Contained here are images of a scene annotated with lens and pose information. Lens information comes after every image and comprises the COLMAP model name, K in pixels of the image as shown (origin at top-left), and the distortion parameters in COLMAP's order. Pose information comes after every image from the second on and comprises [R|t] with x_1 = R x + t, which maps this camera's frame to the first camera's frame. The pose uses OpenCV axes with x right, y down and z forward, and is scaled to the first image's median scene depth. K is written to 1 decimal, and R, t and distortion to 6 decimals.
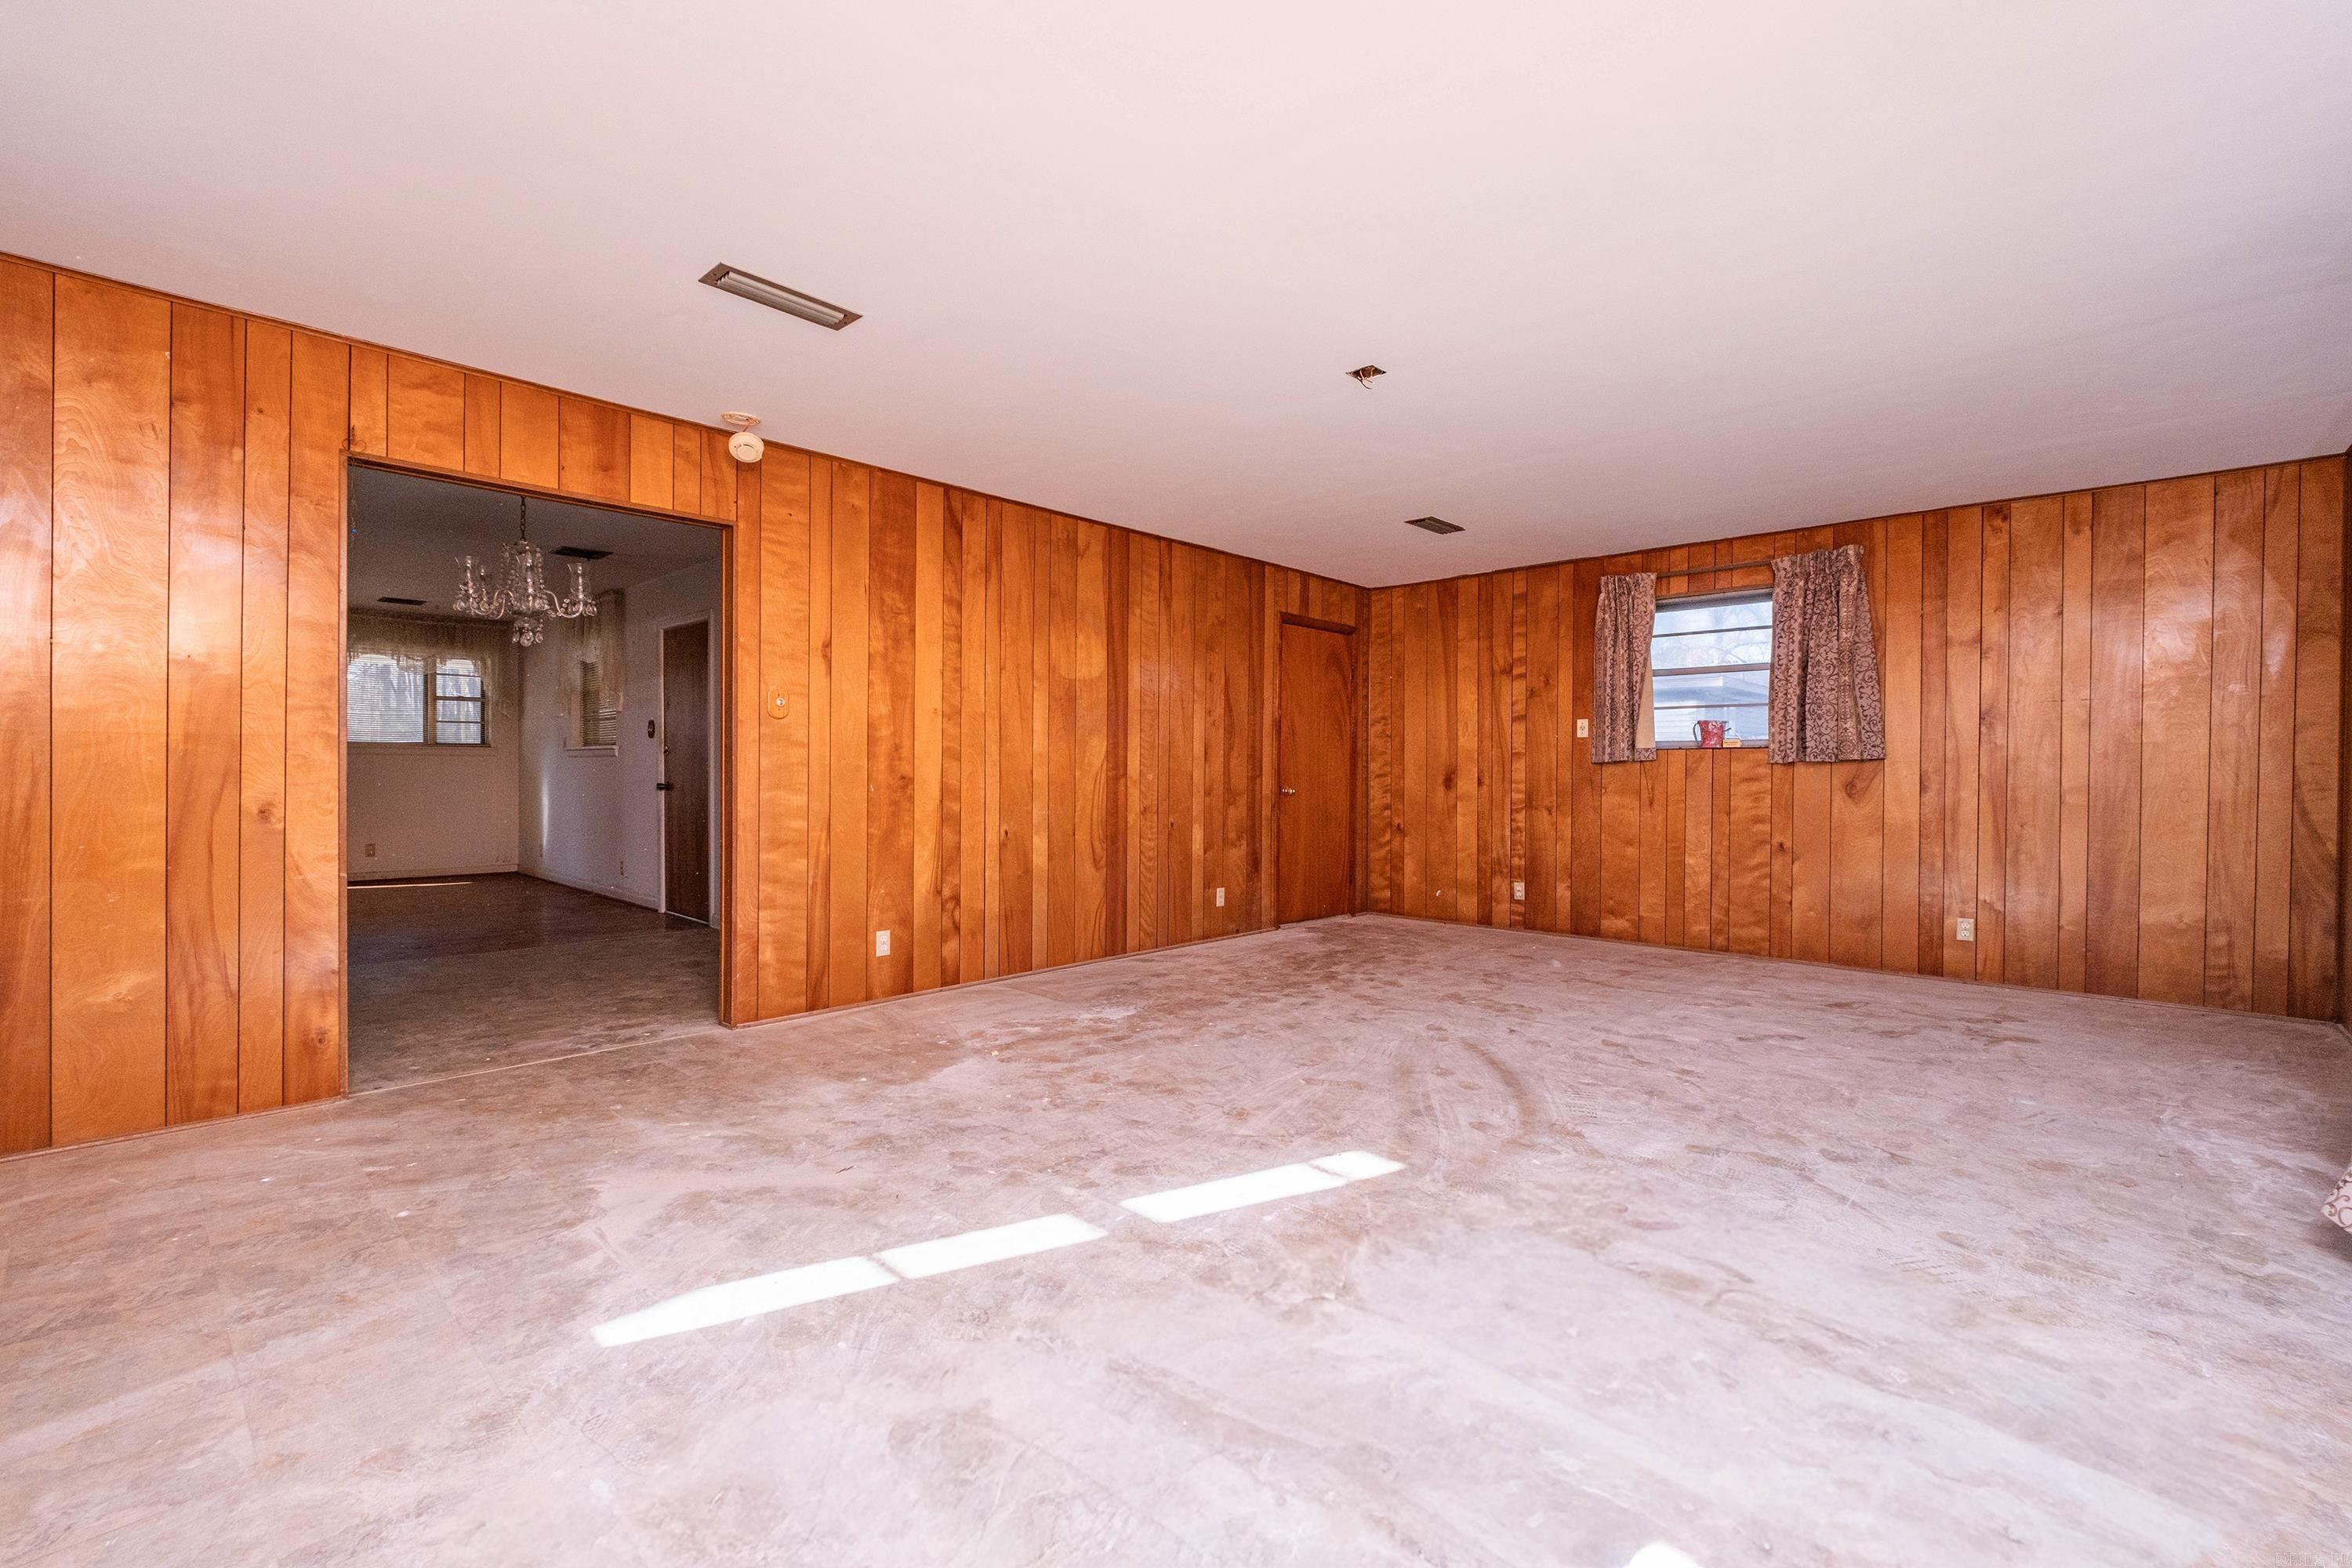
lens RADIAL K [[1007.9, 0, 1179.2], [0, 1007.9, 786.3], [0, 0, 1]] dist [0.003828, -0.004561]
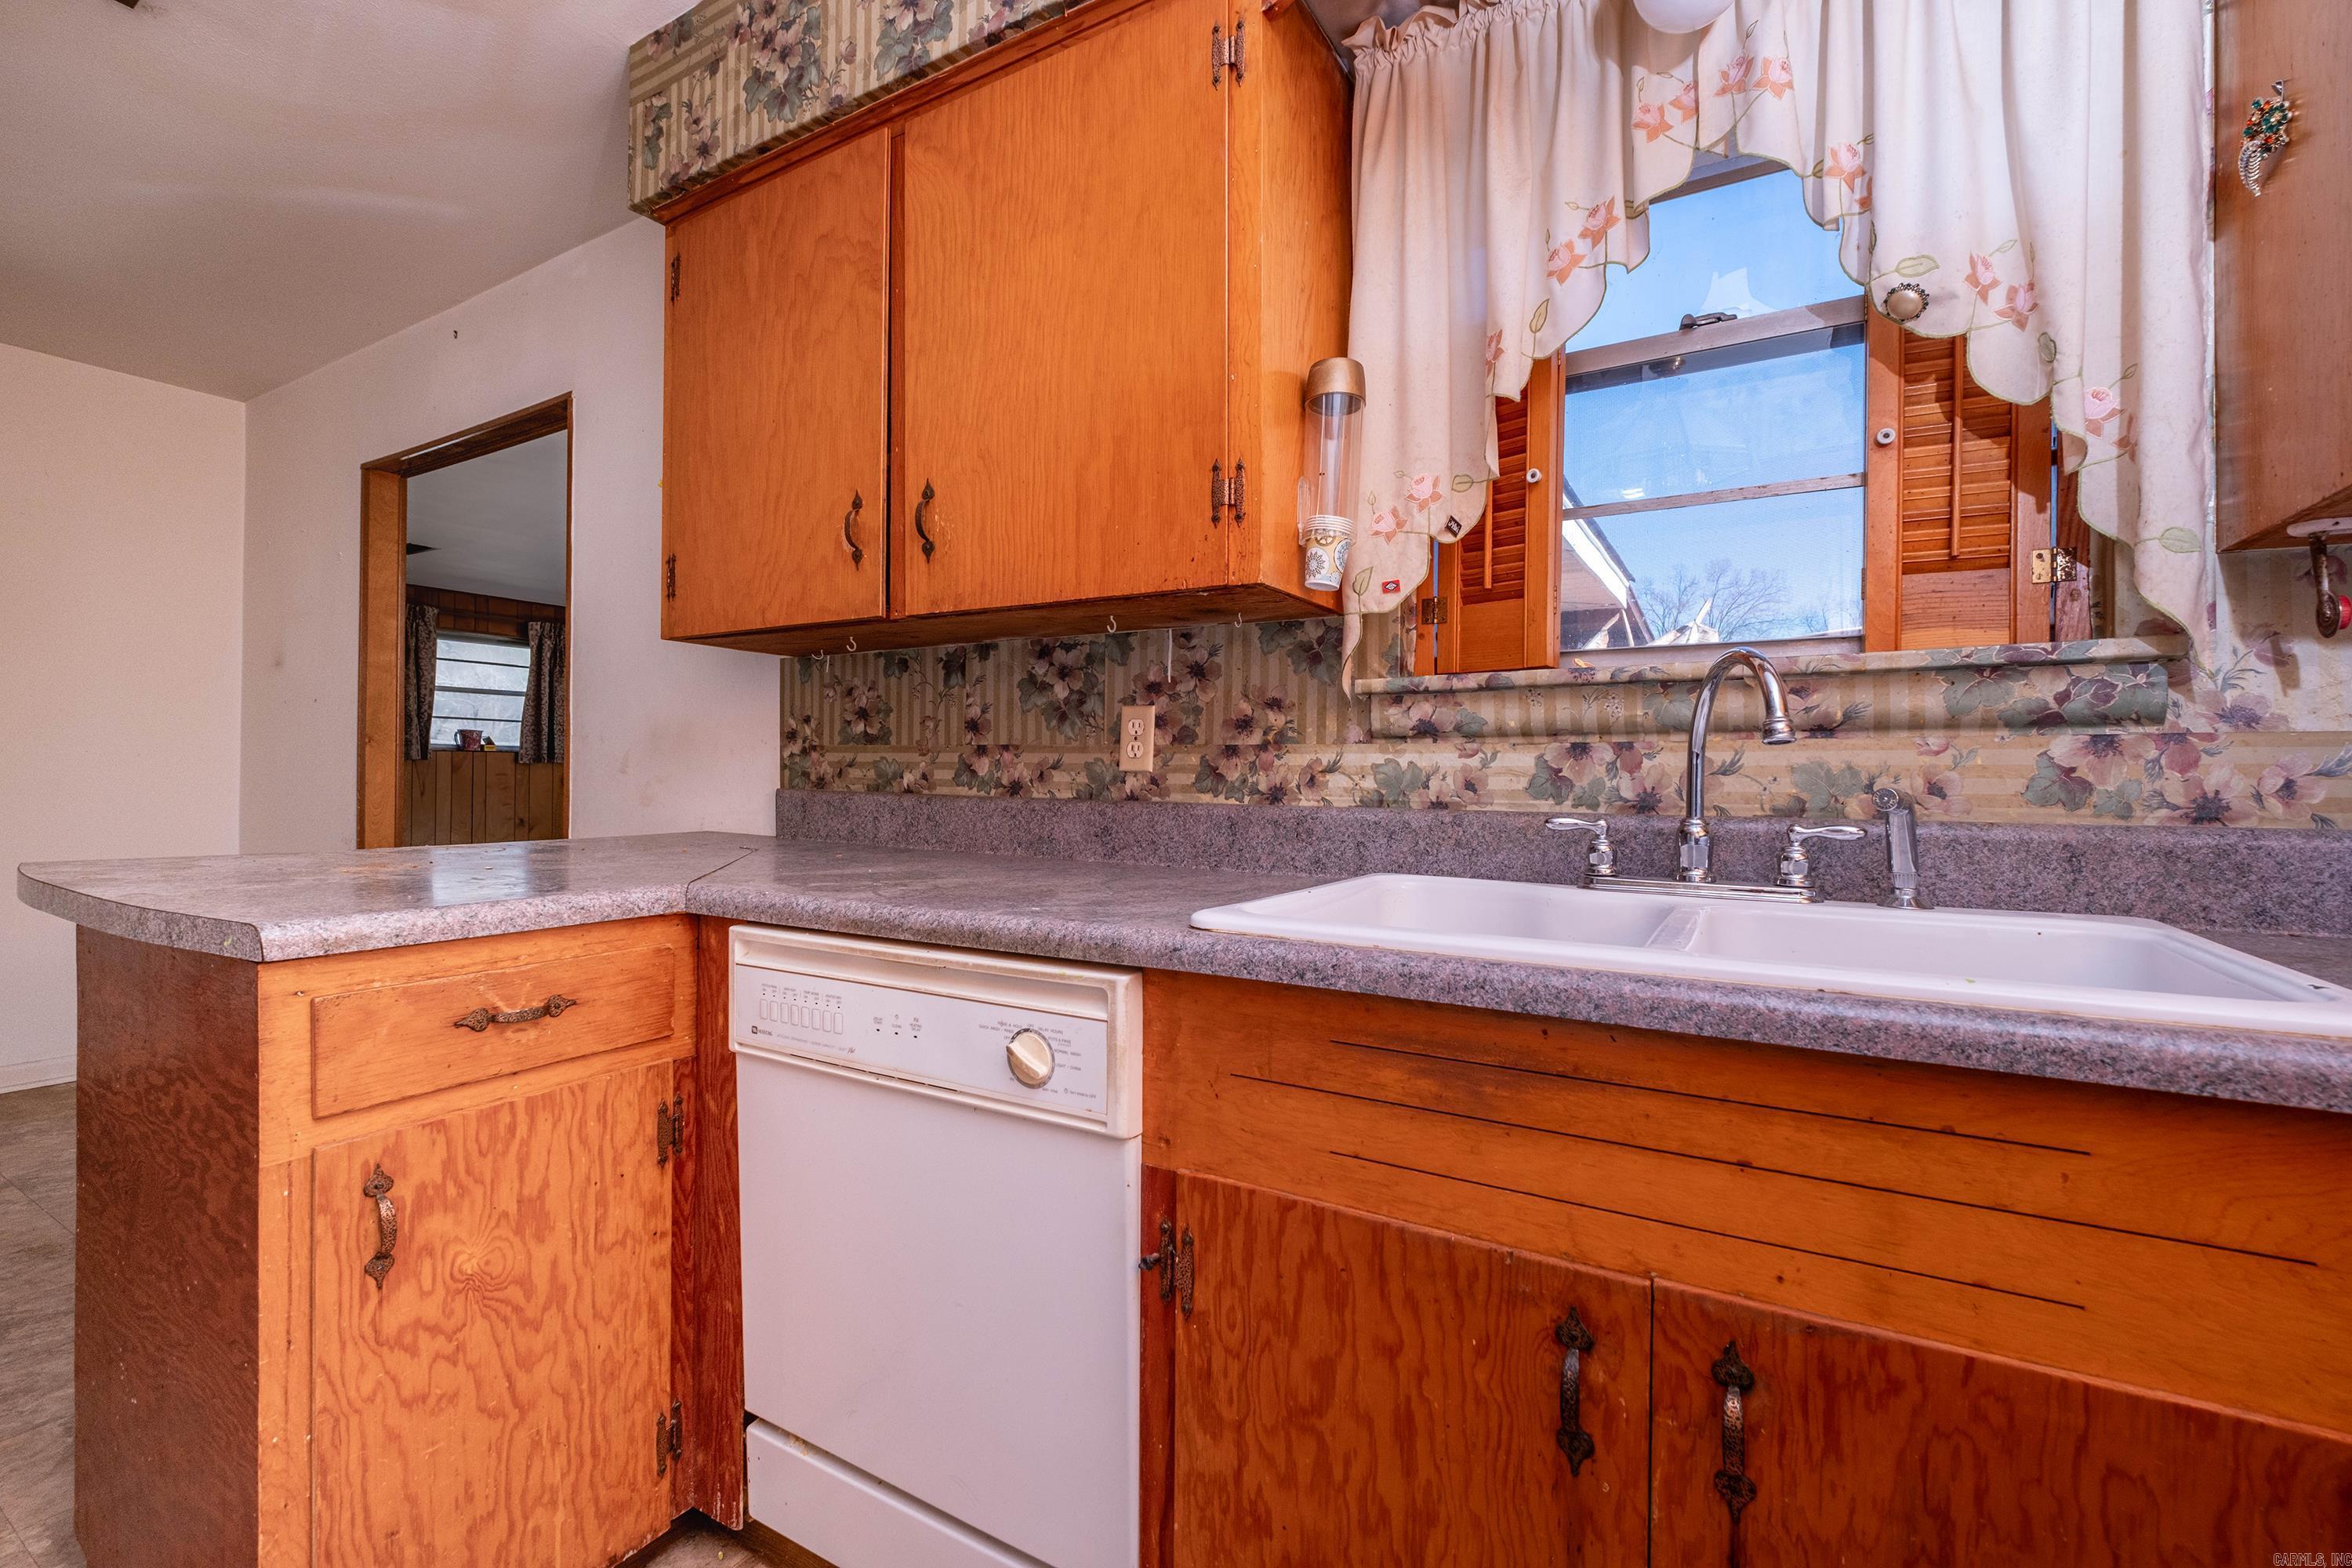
lens RADIAL K [[1007.9, 0, 1176.4], [0, 1007.9, 777.8], [0, 0, 1]] dist [0.003828, -0.004561]
pose [[-0.217242, -0.009856, 0.976068, -1.481488], [0.003964, 0.999932, 0.010979, -0.020170], [-0.976110, 0.006254, -0.217188, 0.594792]]
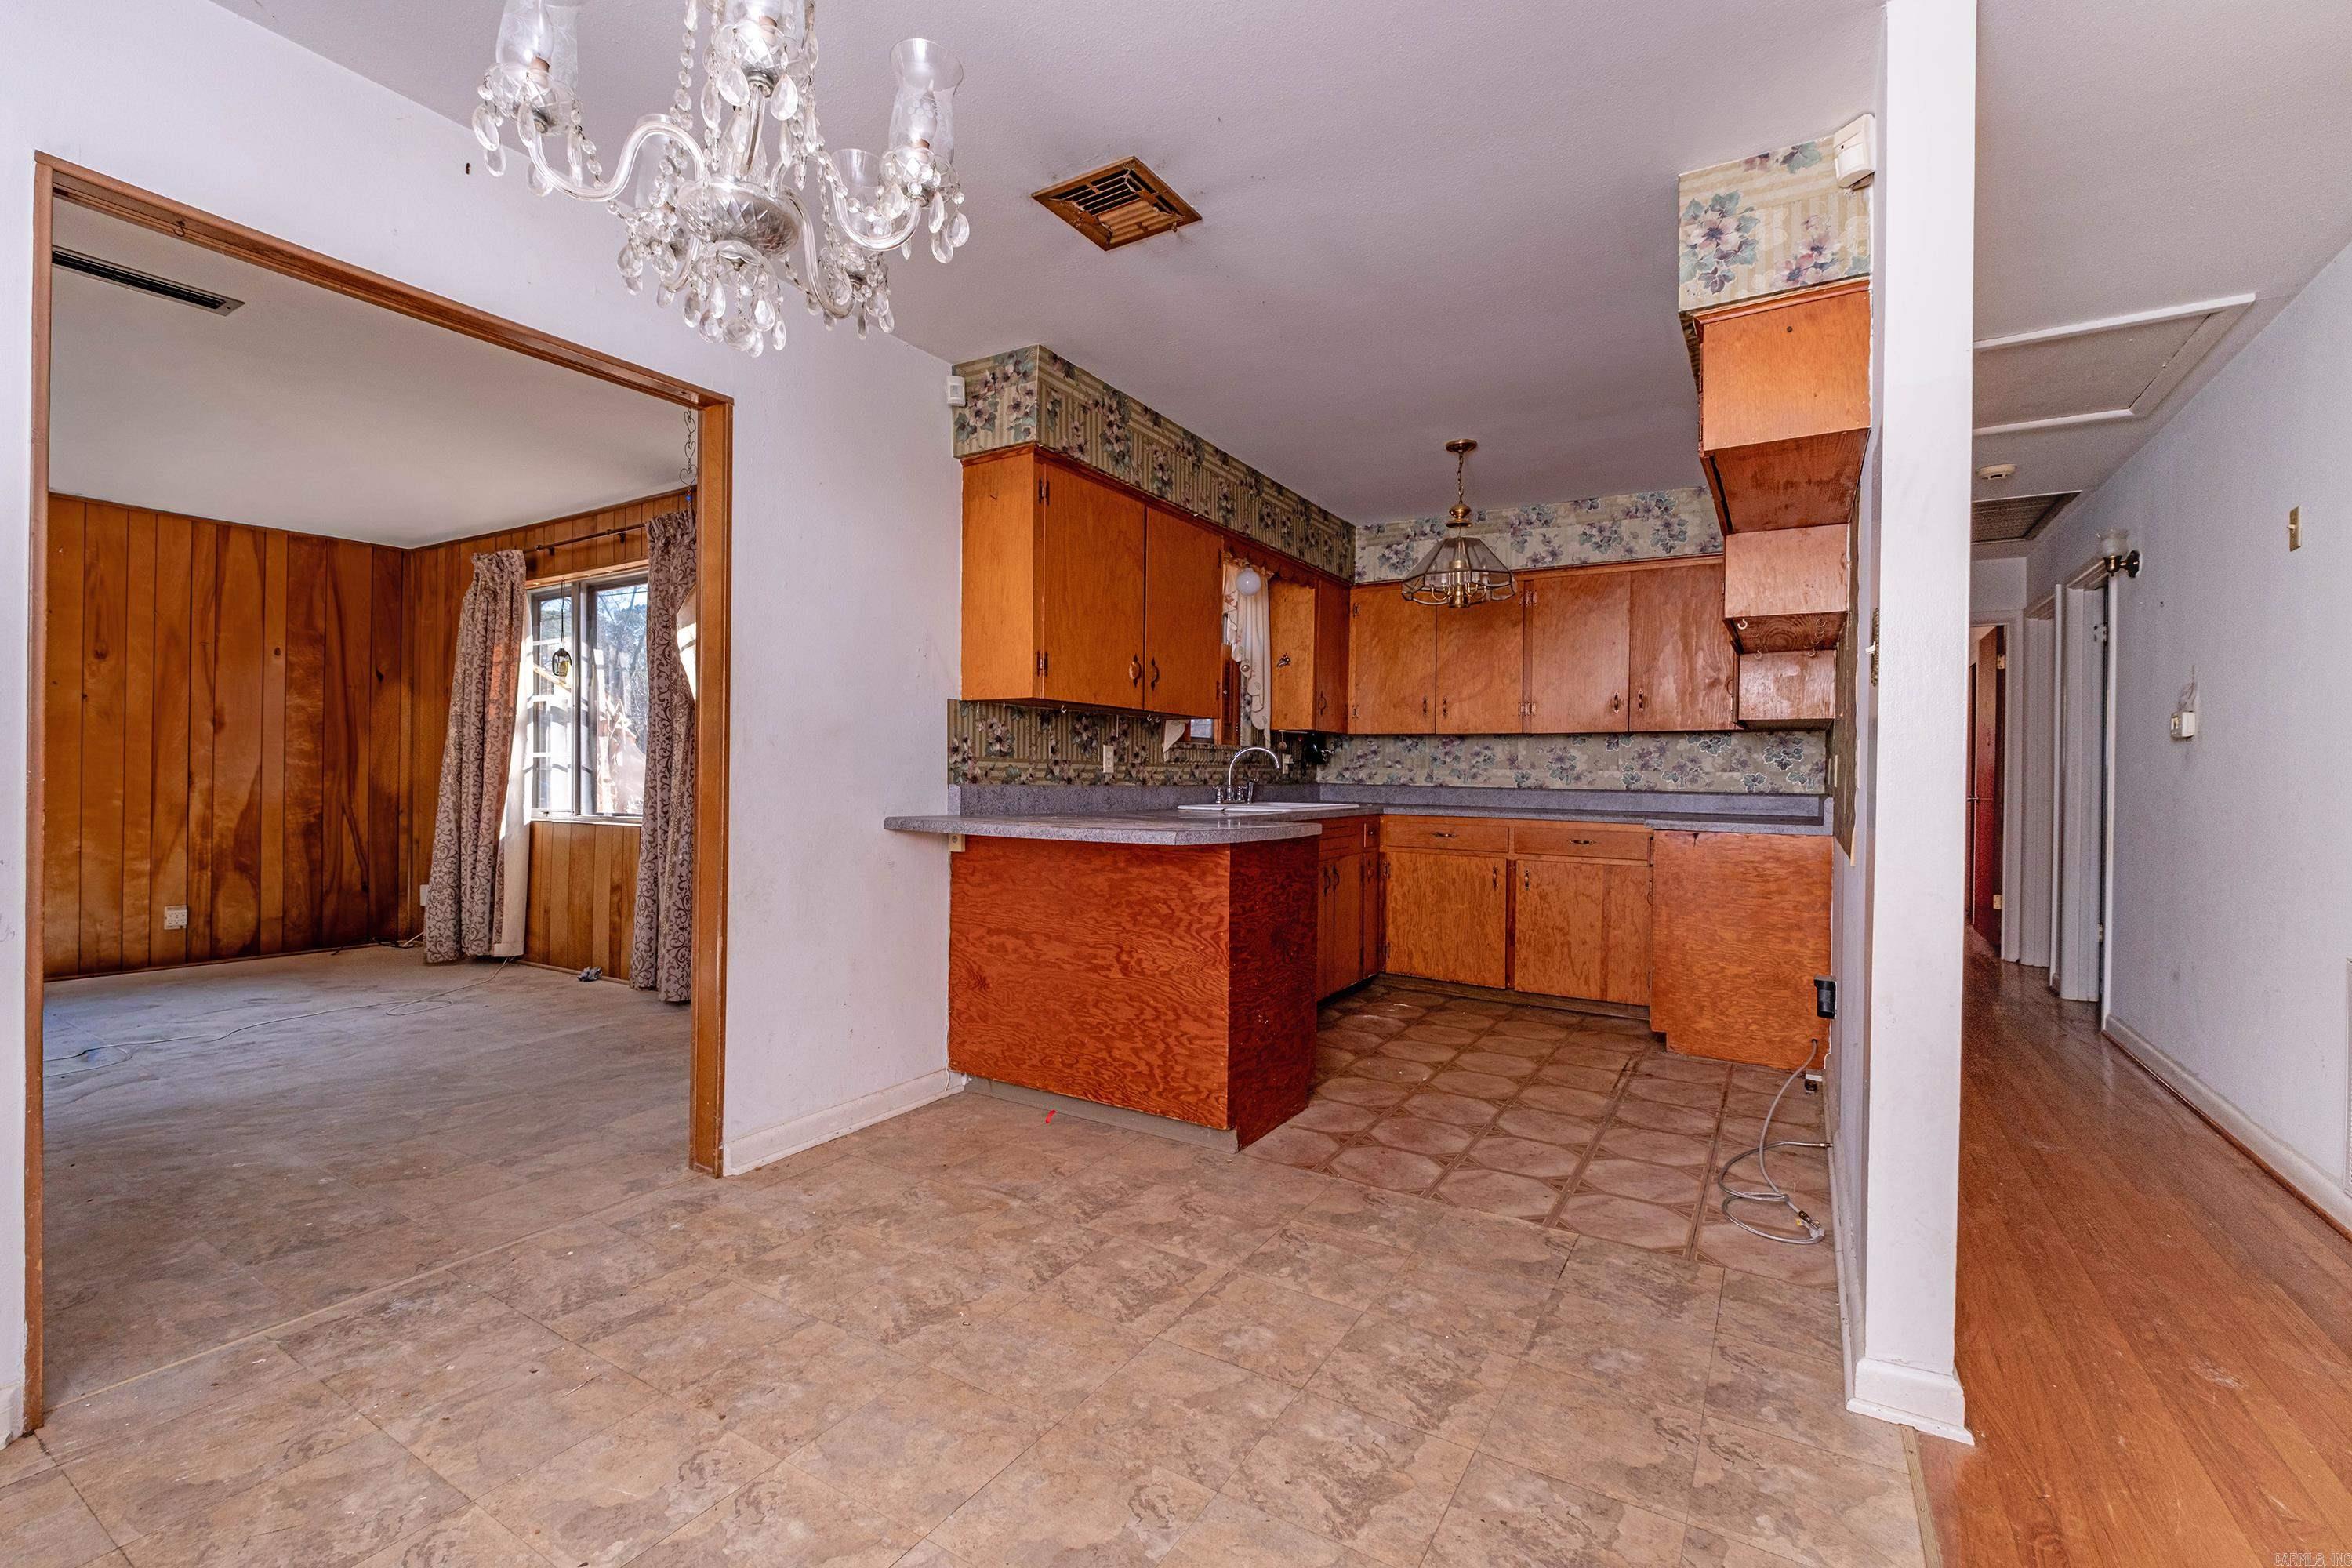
lens RADIAL K [[1007.9, 0, 1177.8], [0, 1007.9, 779.2], [0, 0, 1]] dist [0.003828, -0.004561]
pose [[-0.978186, -0.017207, -0.207015, -0.878238], [-0.021912, 0.999551, 0.020456, -0.035351], [0.206570, 0.024546, -0.978124, 1.603965]]
